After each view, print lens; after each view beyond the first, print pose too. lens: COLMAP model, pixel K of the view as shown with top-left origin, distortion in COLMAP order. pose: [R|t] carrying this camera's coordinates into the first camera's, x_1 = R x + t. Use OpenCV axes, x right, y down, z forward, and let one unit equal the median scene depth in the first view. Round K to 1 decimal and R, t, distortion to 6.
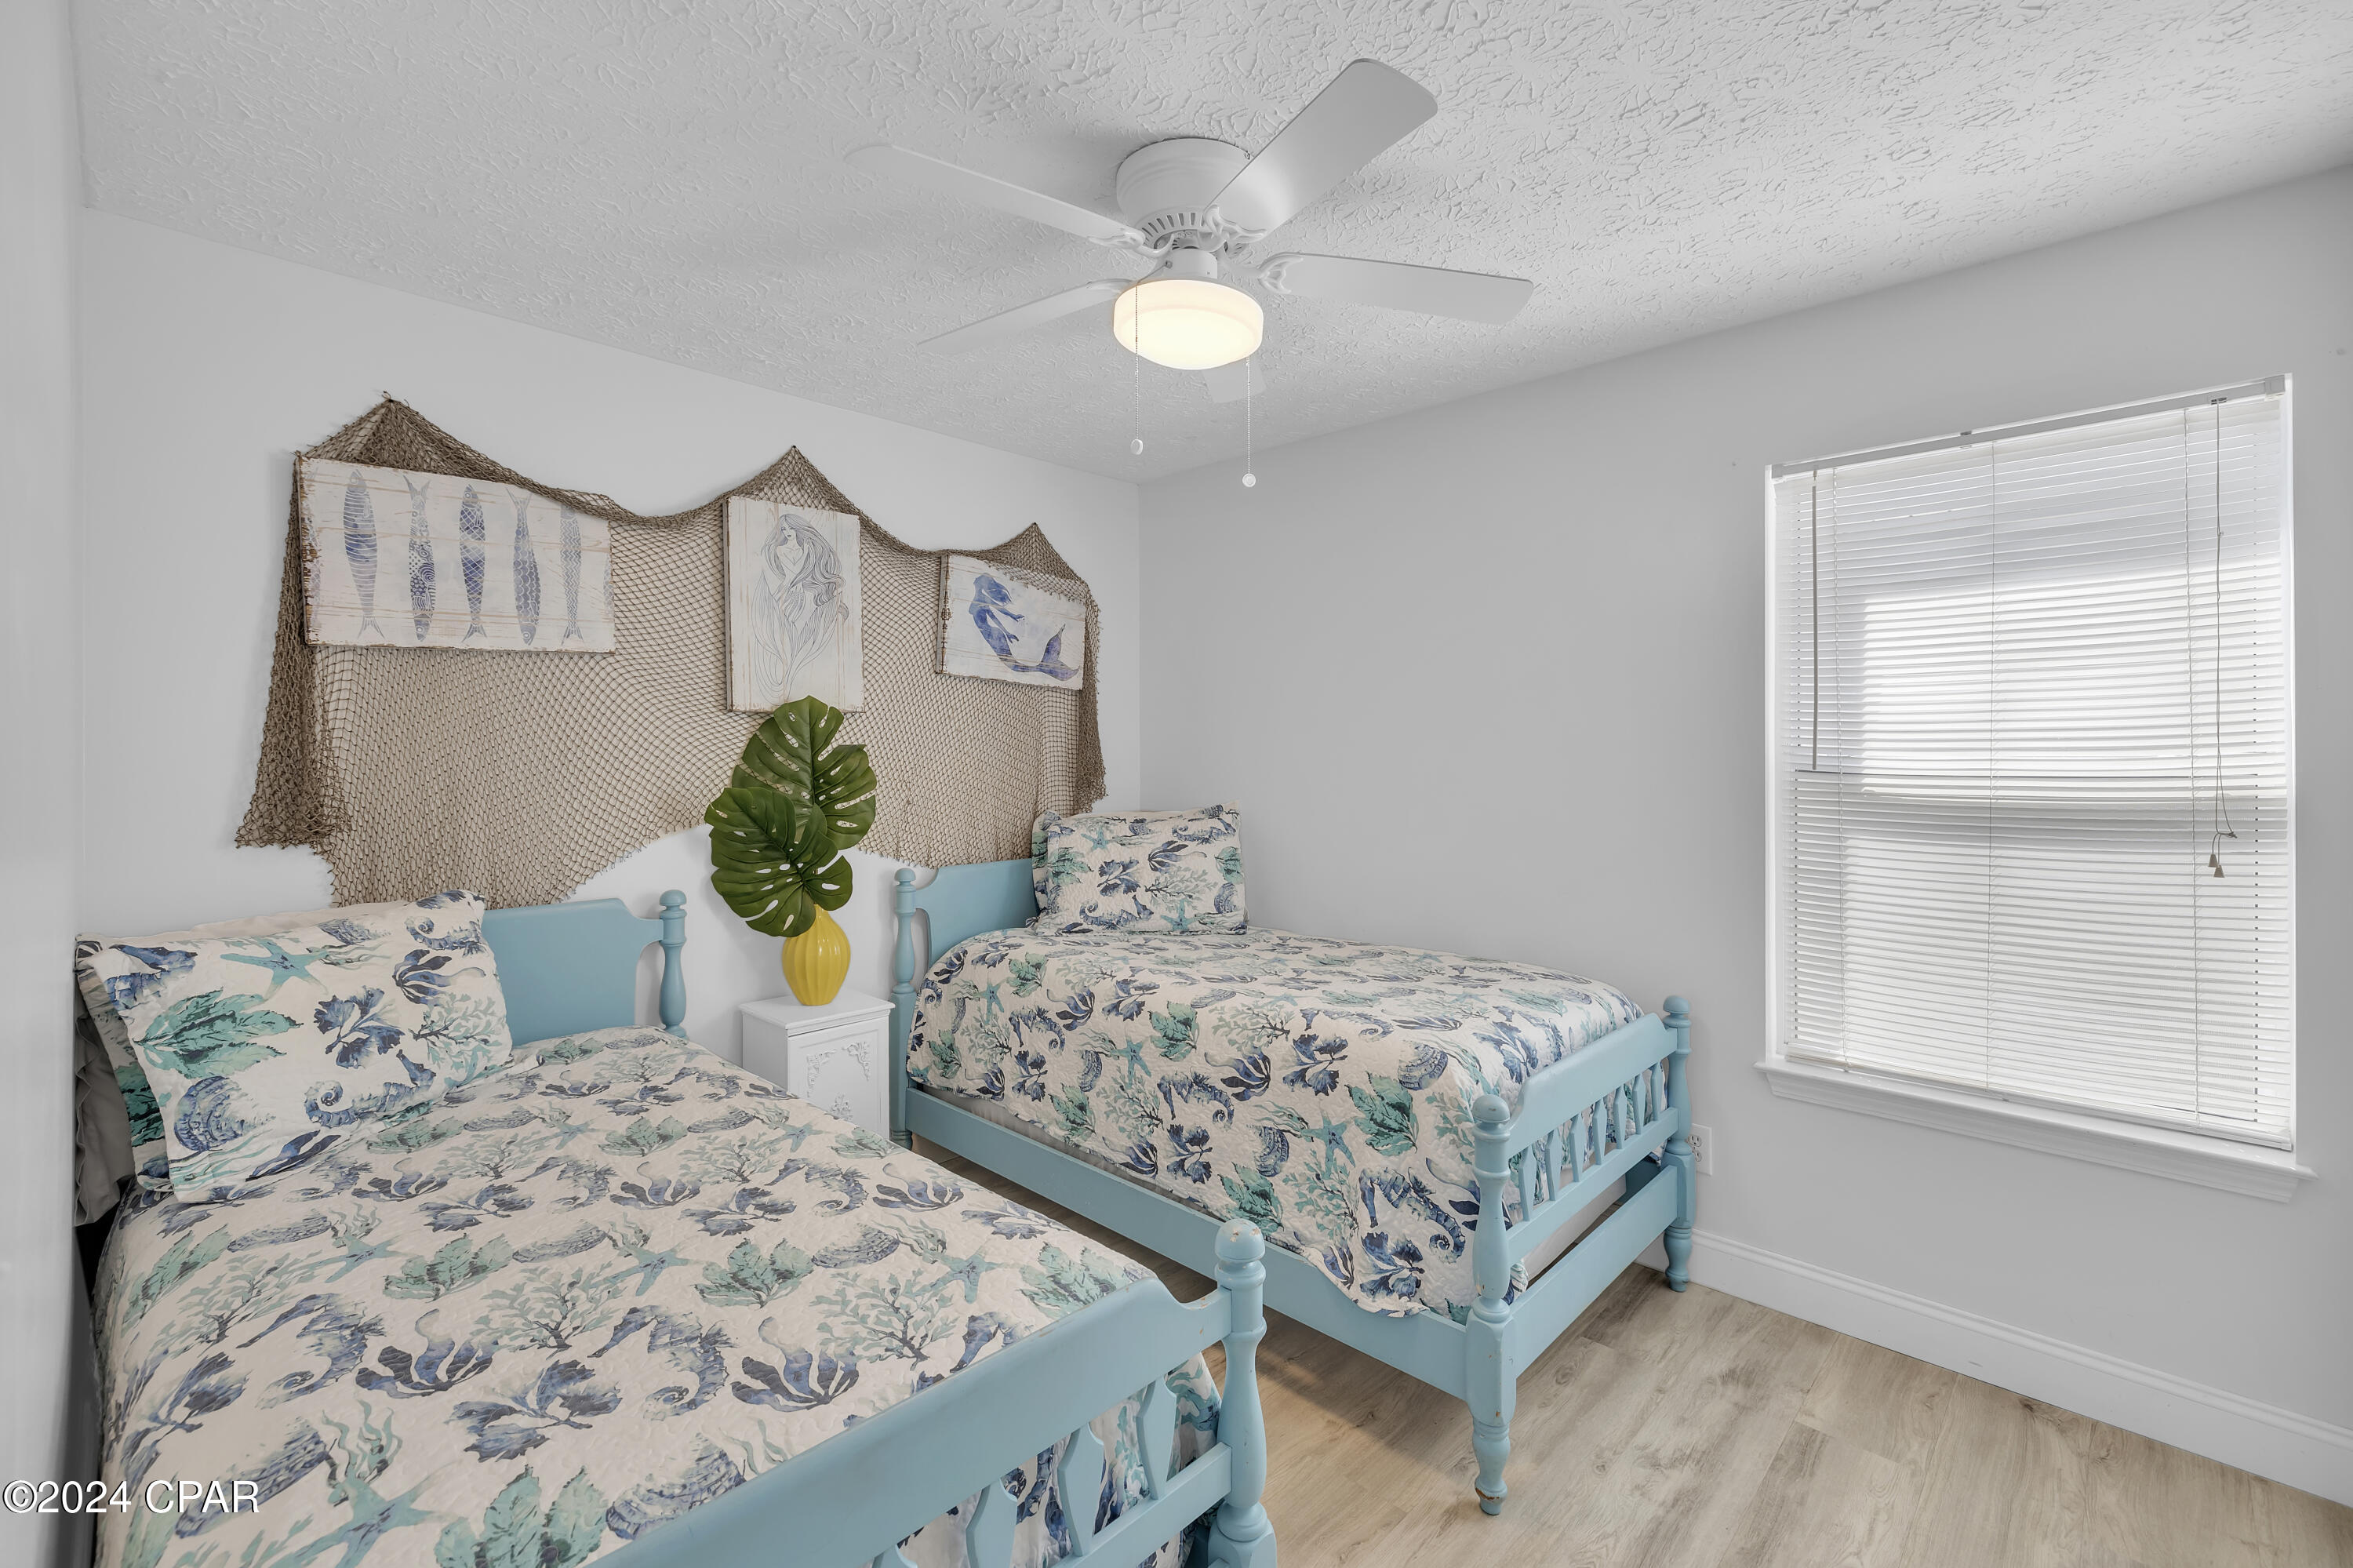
lens RADIAL K [[1060.3, 0, 1180.8], [0, 1060.3, 762.4], [0, 0, 1]] dist [0.002606, 0.000655]
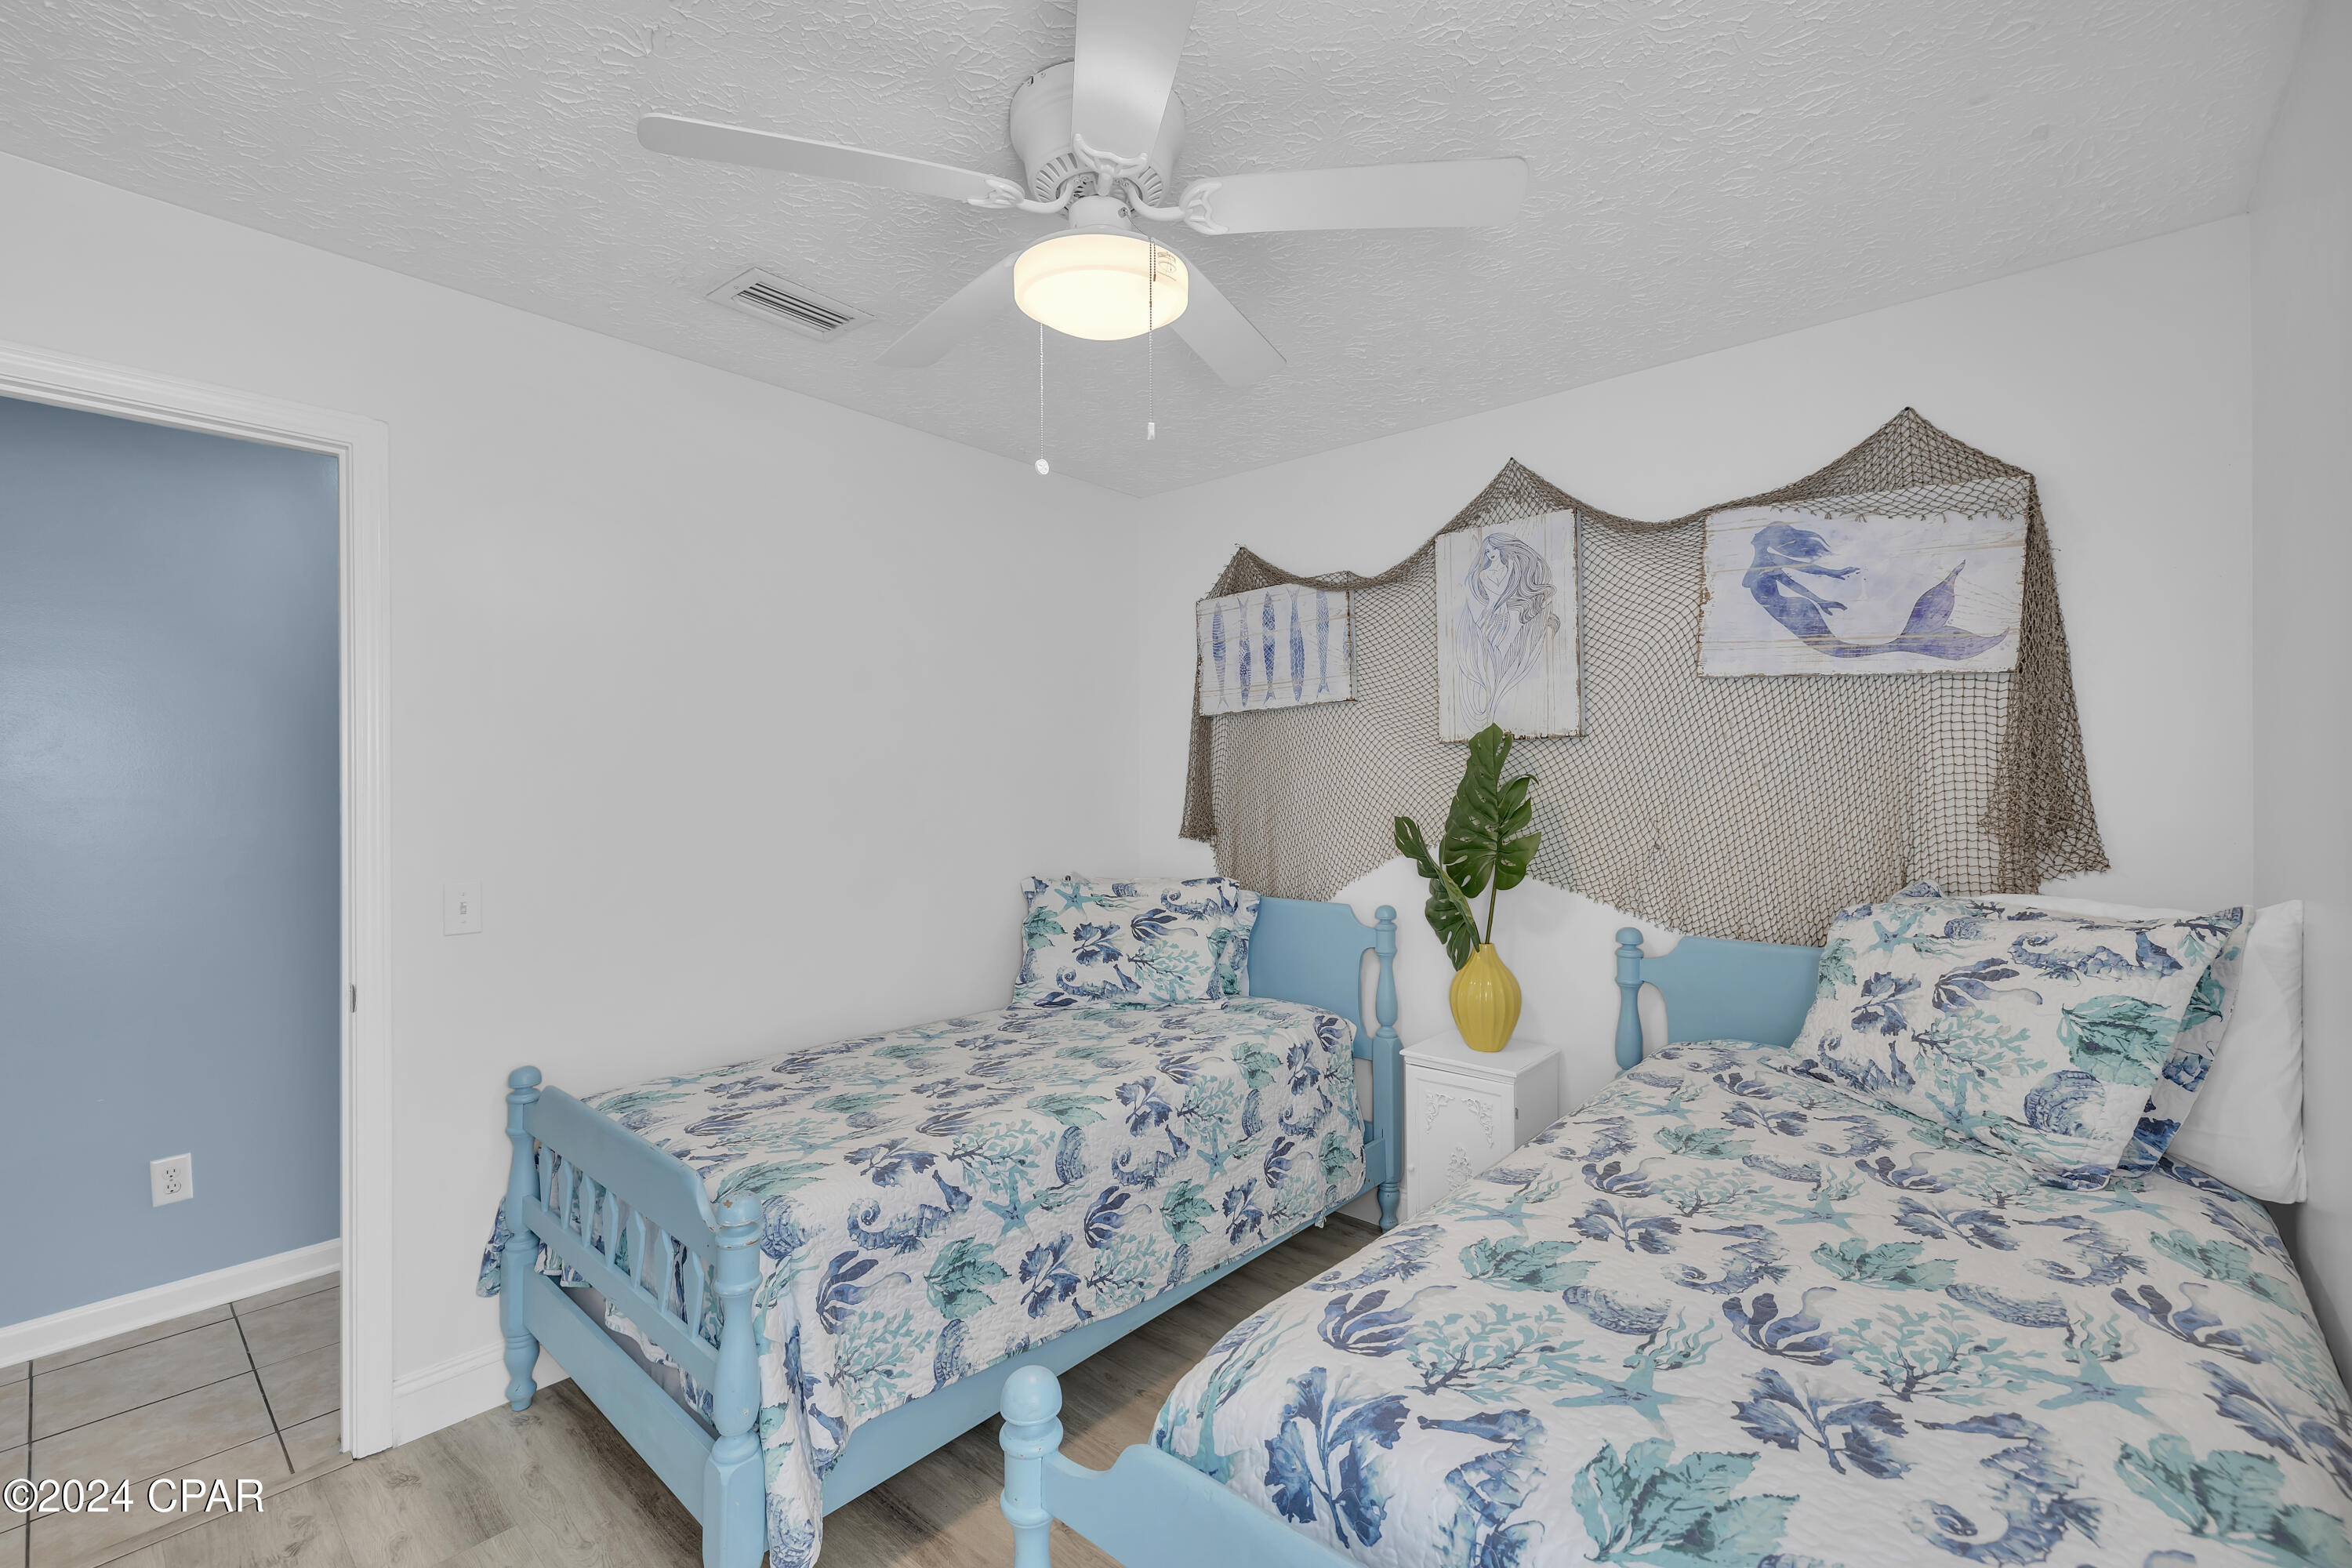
lens RADIAL K [[970.3, 0, 1176.0], [0, 970.3, 784.0], [0, 0, 1]] dist [0.000416, 0.000349]
pose [[0.050933, 0.019206, -0.998517, 0.477771], [0.010090, 0.999754, 0.019745, -0.027317], [0.998651, -0.011081, 0.050727, 0.641382]]
